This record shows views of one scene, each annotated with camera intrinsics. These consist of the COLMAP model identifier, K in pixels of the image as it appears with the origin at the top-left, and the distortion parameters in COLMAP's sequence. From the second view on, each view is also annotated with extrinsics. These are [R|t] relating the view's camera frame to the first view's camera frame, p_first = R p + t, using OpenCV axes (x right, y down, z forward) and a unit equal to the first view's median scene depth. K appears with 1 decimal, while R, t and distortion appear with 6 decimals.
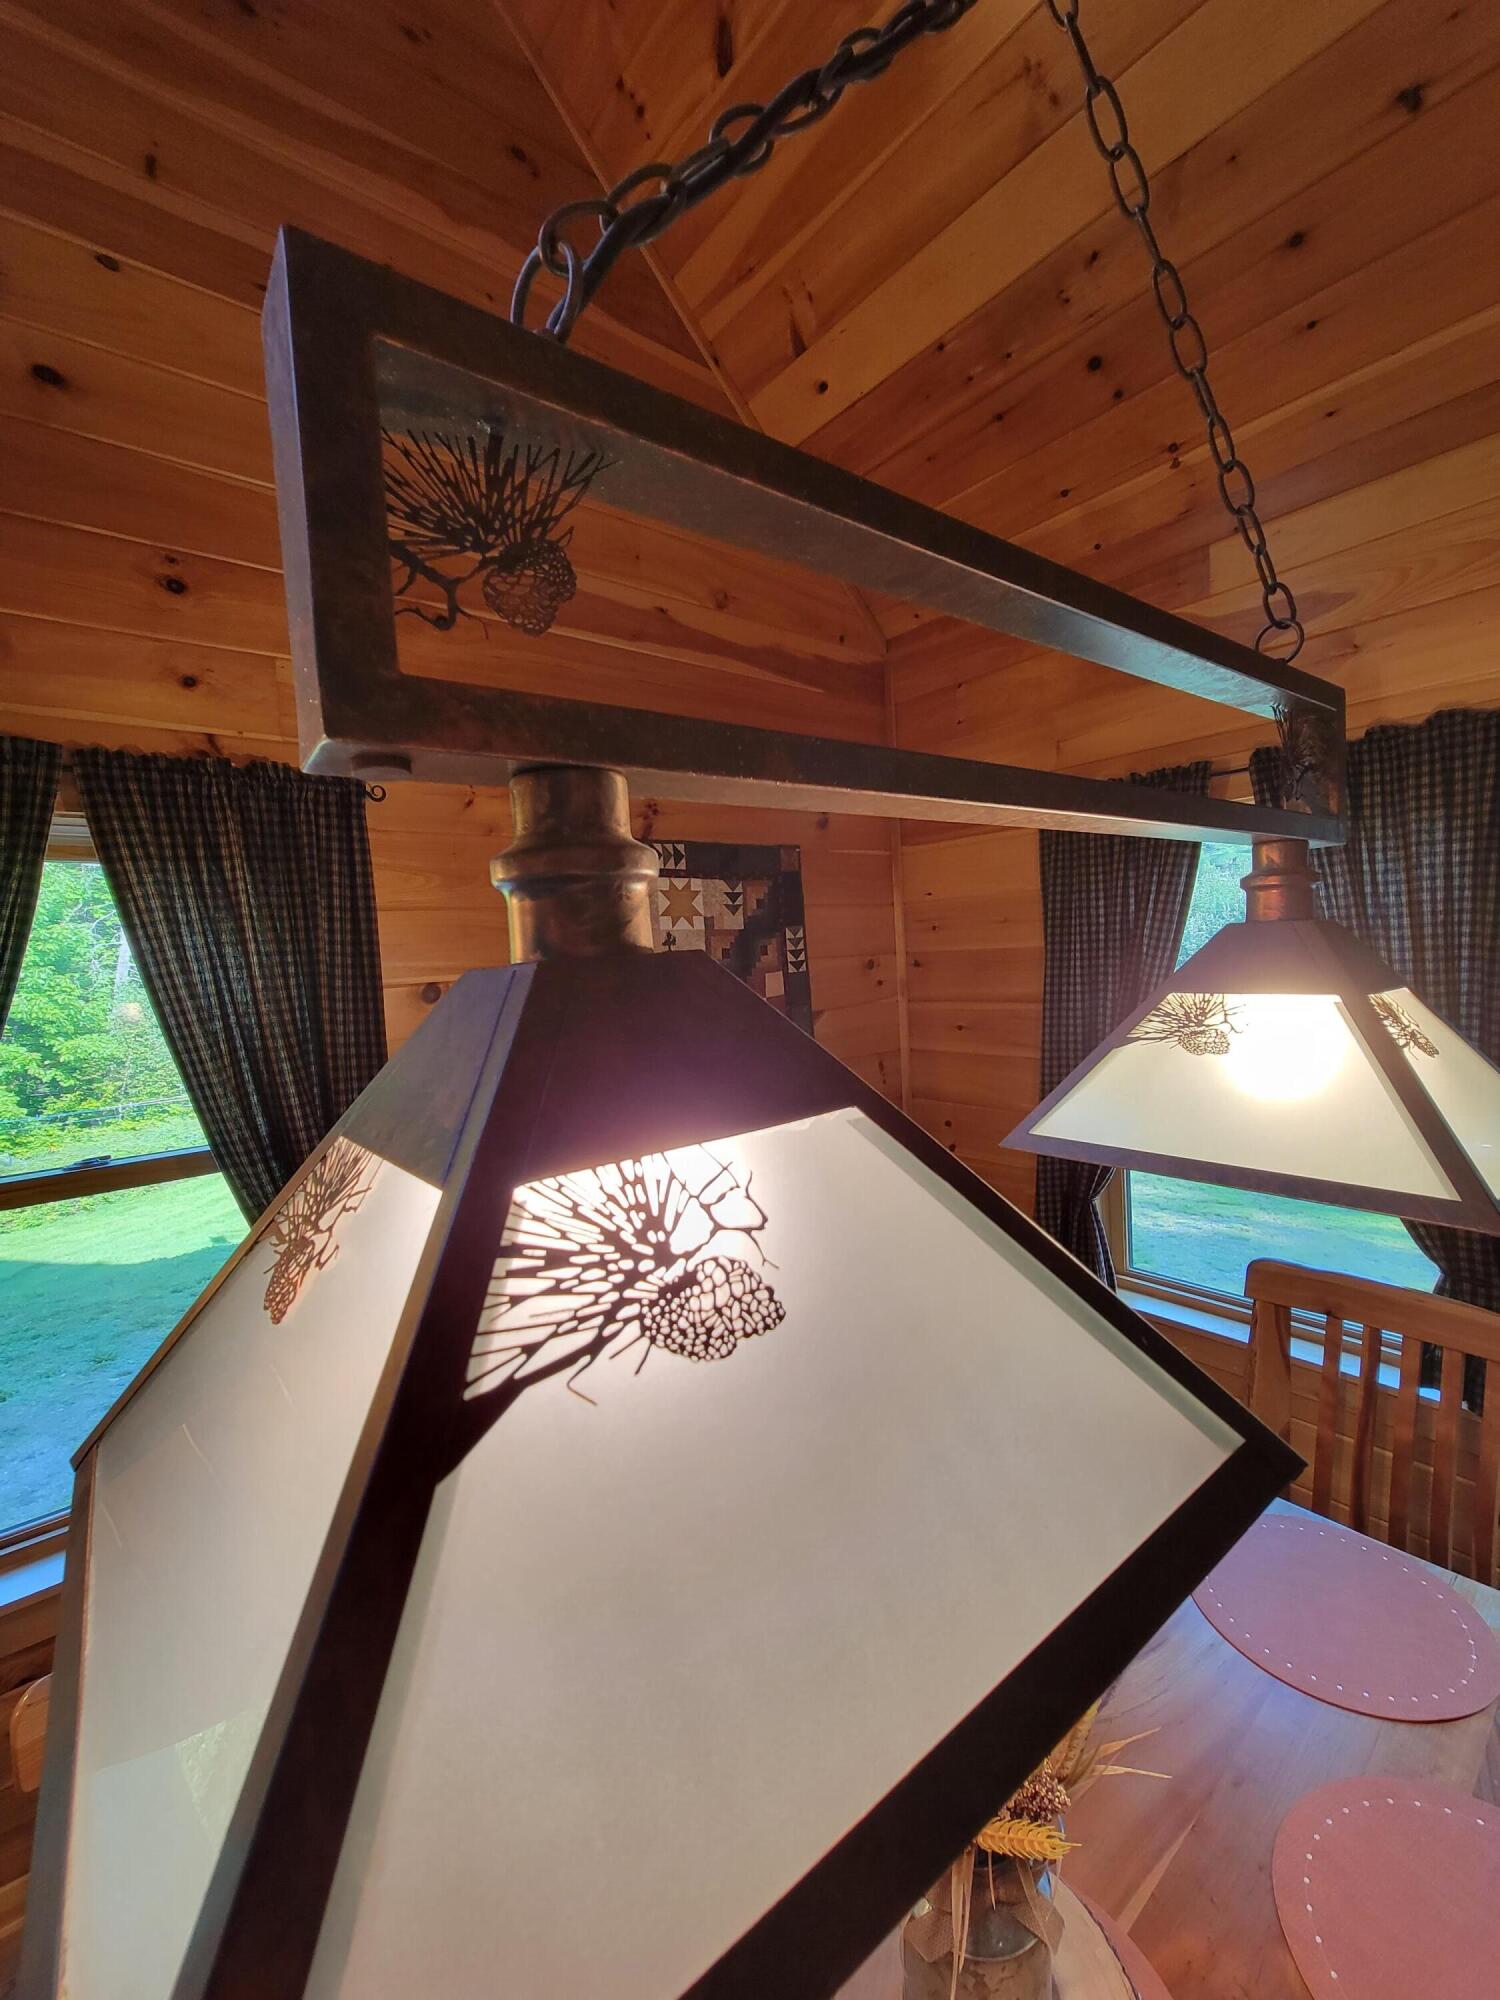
lens RADIAL K [[813.5, 0, 755.4], [0, 813.5, 1000.6], [0, 0, 1]] dist [-0.001278, -0.002211]
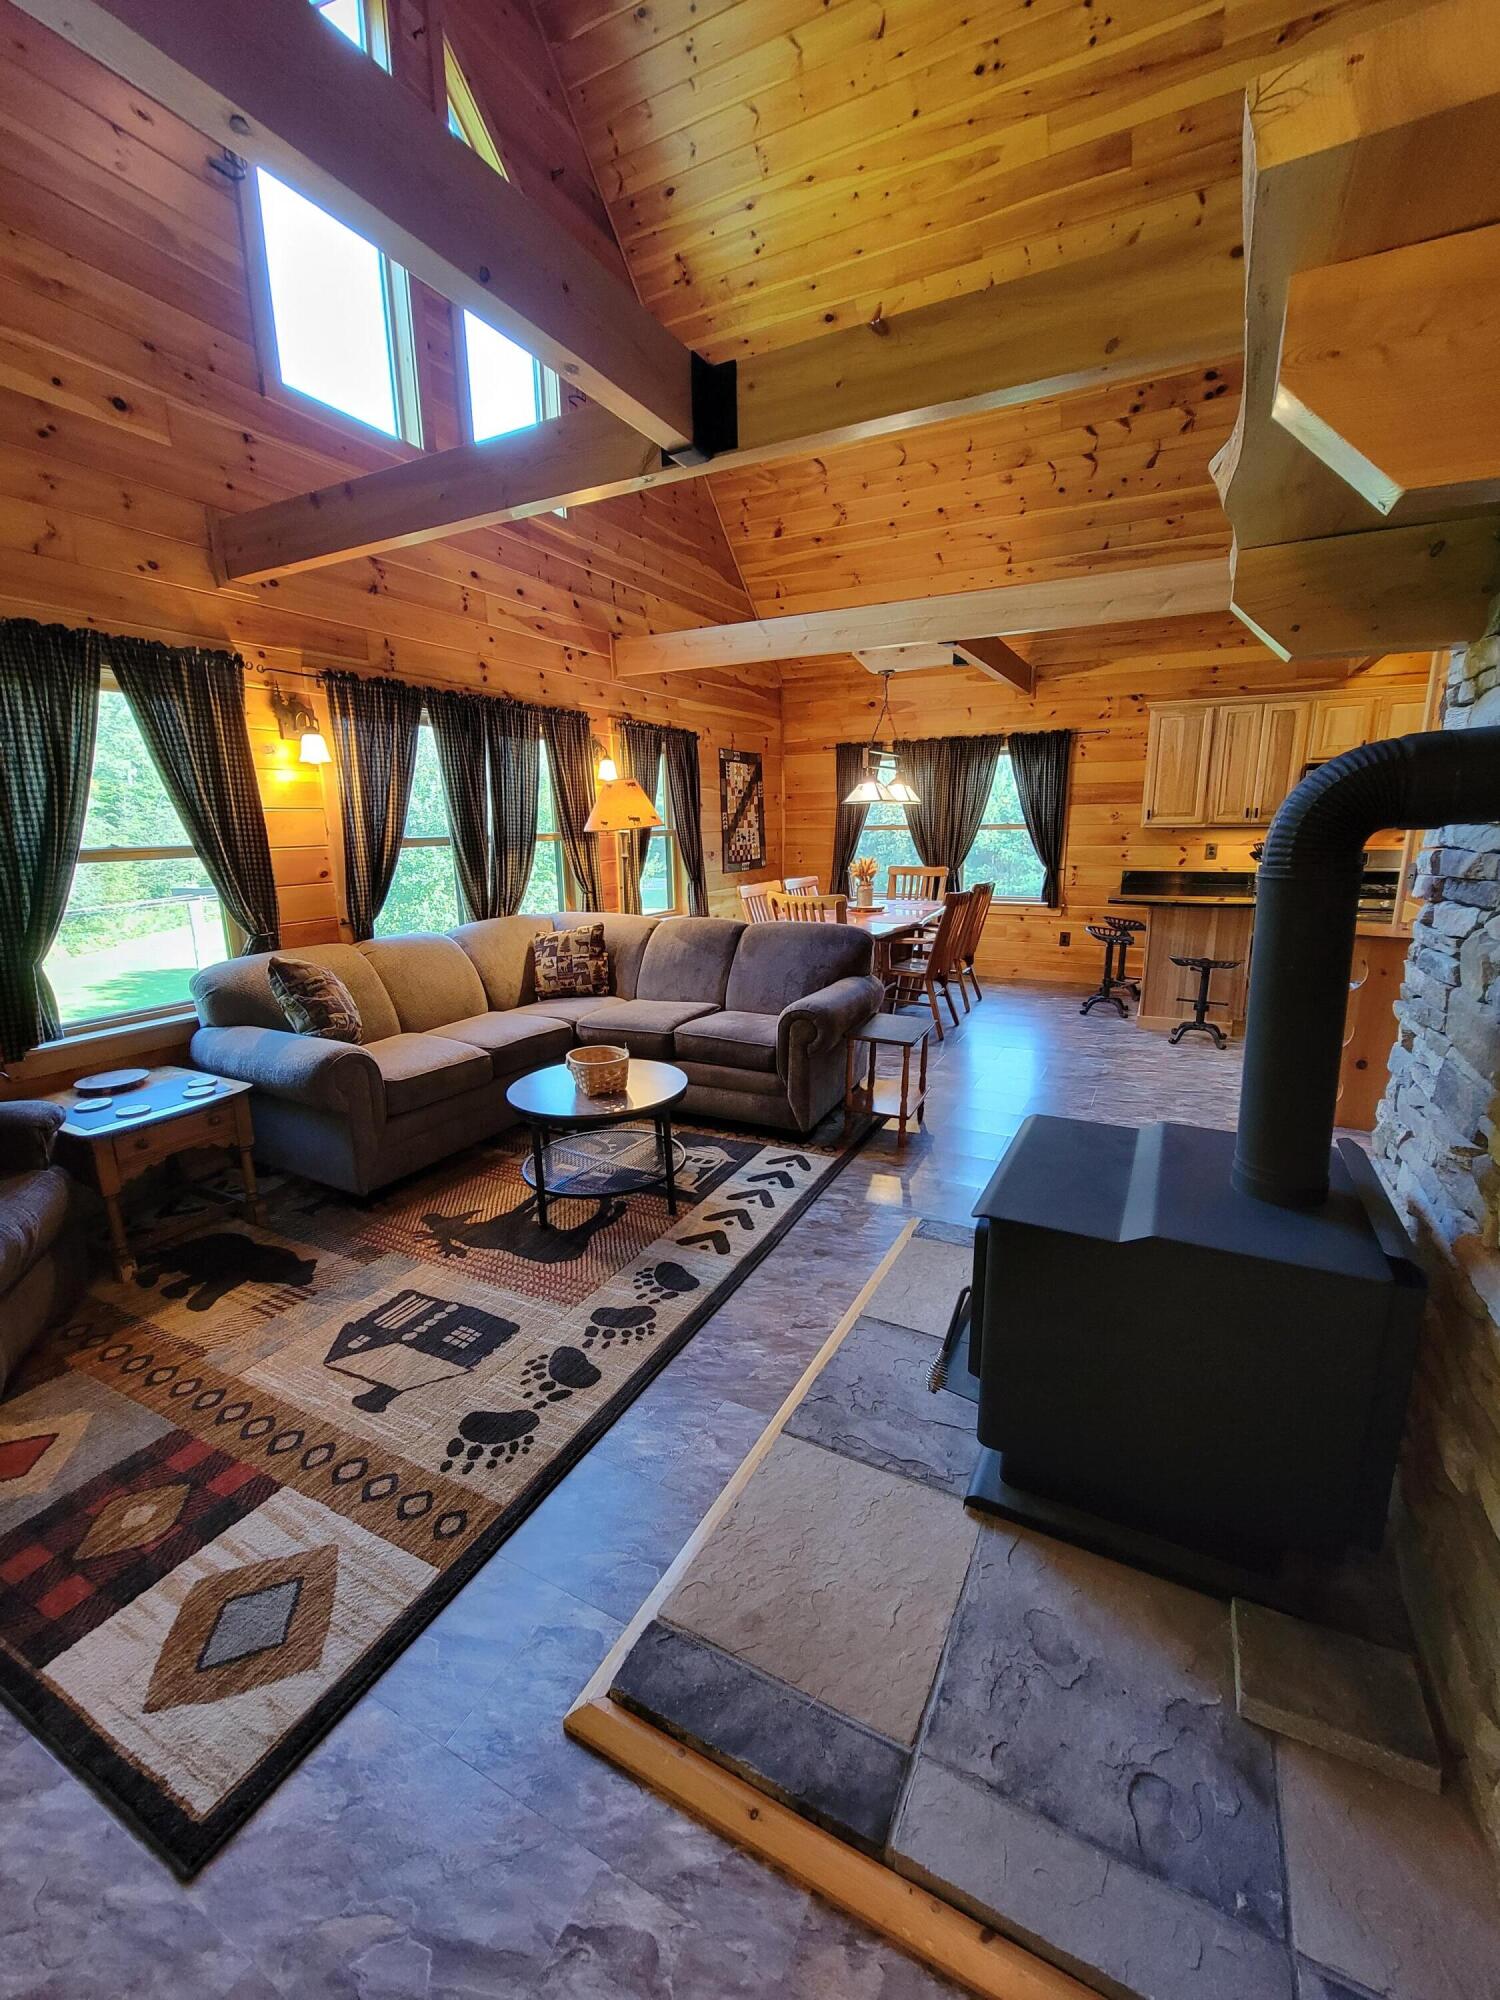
lens RADIAL K [[813.5, 0, 754.5], [0, 813.5, 1001.8], [0, 0, 1]] dist [-0.001278, -0.002211]
pose [[0.920178, -0.049319, 0.388382, -1.556195], [-0.007192, 0.989737, 0.142723, 0.378290], [-0.391435, -0.134124, 0.910379, -2.422686]]
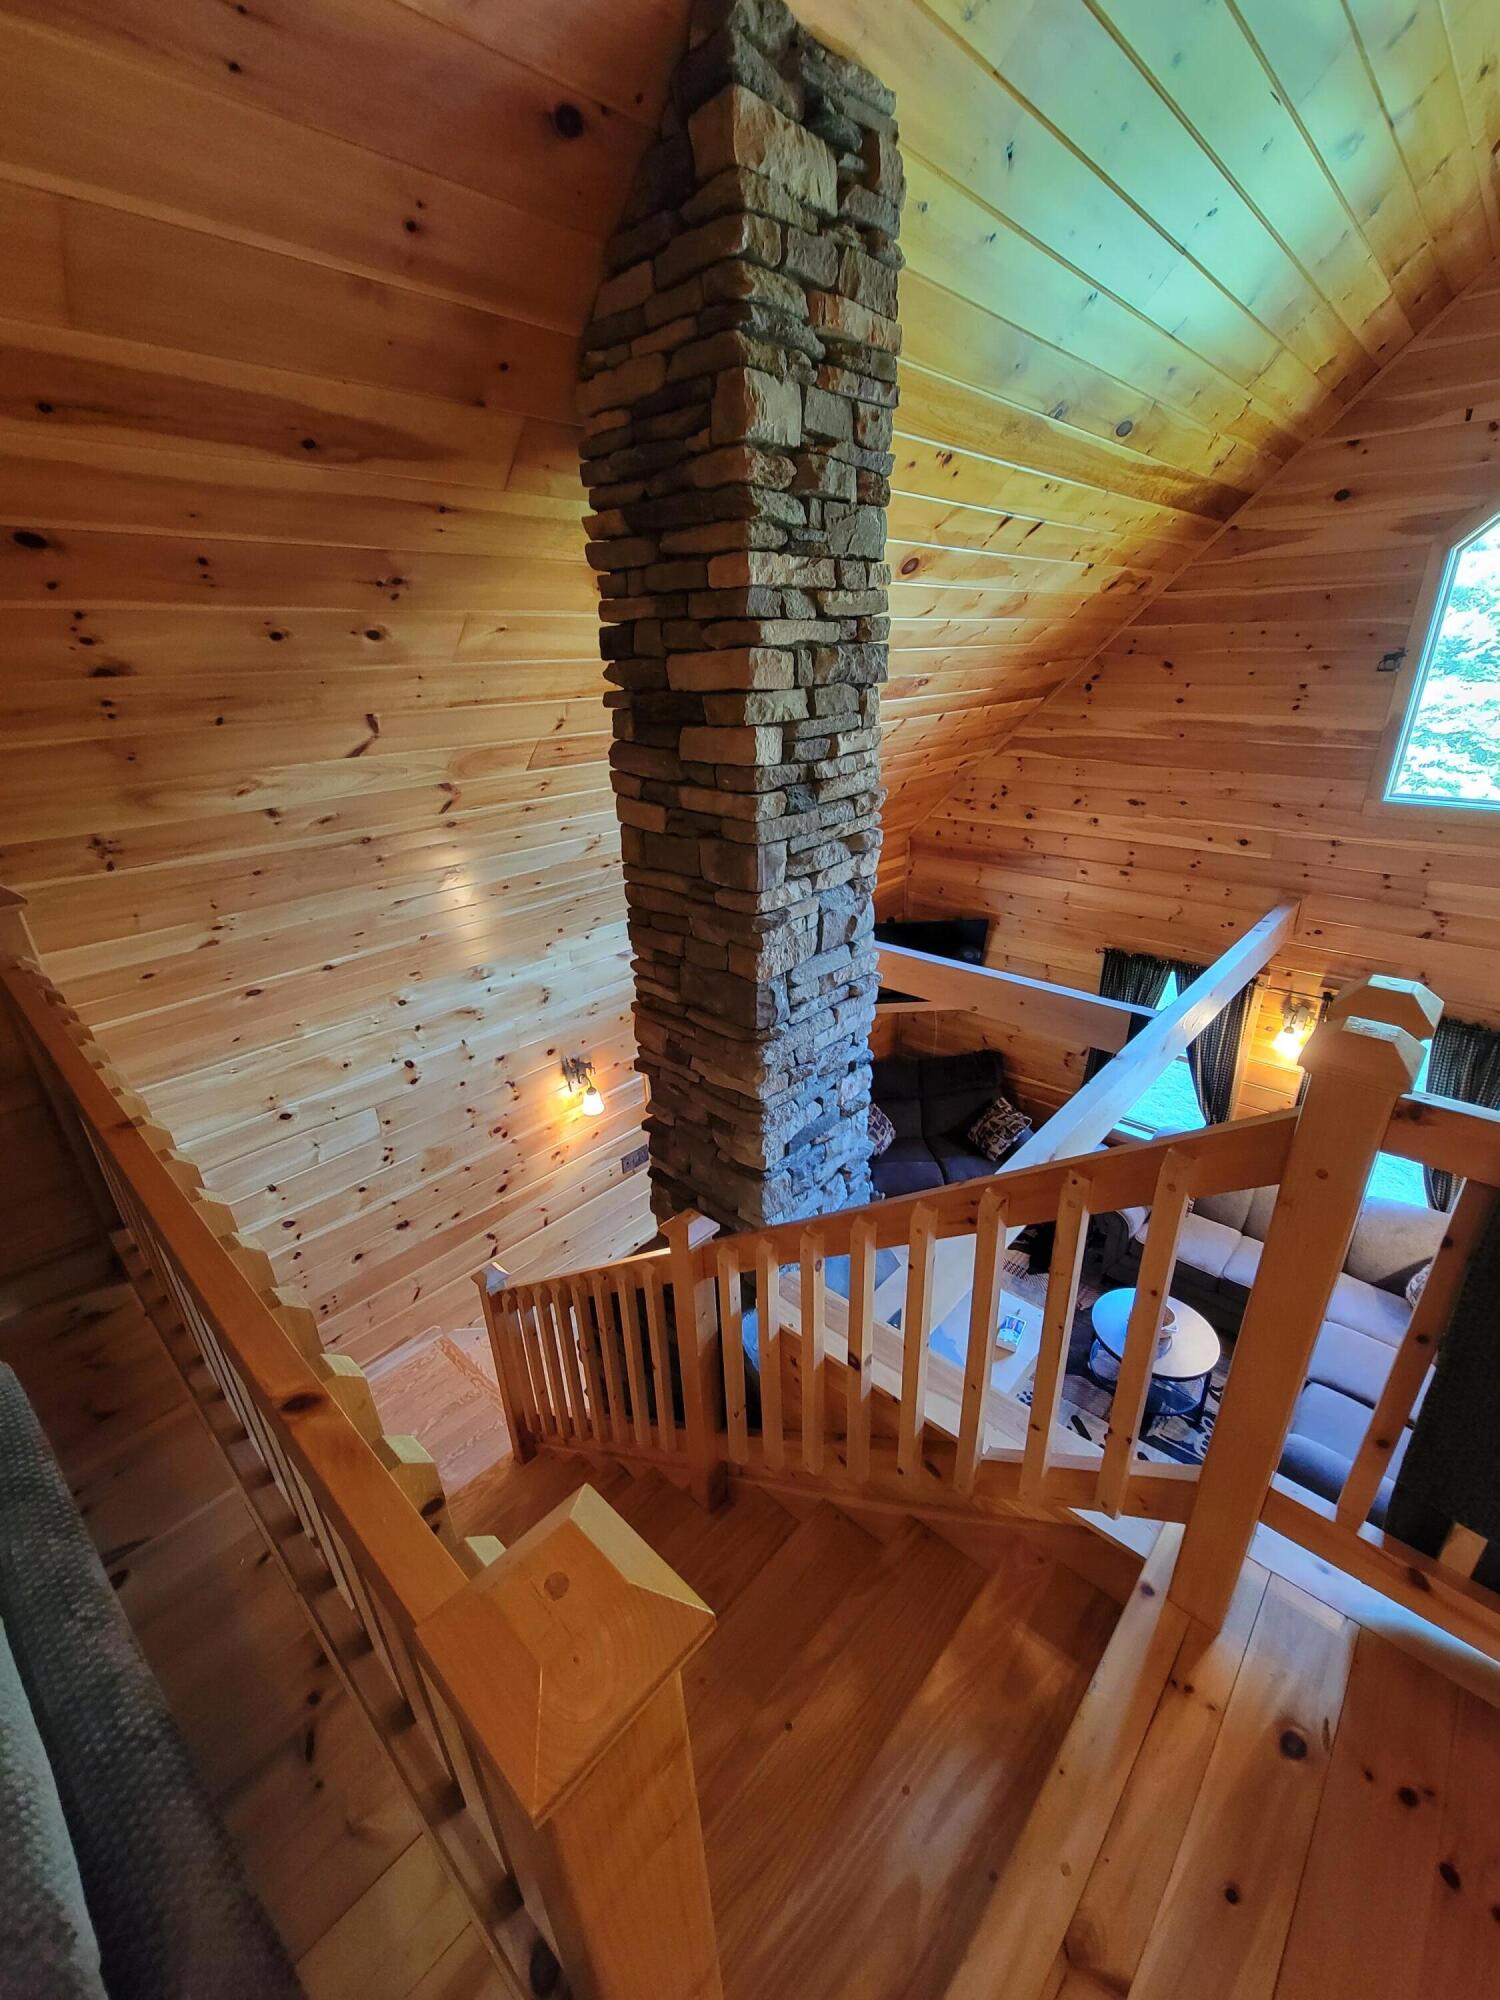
lens RADIAL K [[813.5, 0, 756.6], [0, 813.5, 1002.2], [0, 0, 1]] dist [-0.001278, -0.002211]
pose [[0.137429, 0.438019, -0.888399, 0.369620], [-0.037843, 0.898576, 0.437183, -1.153790], [0.989788, -0.026462, 0.140066, -2.364775]]
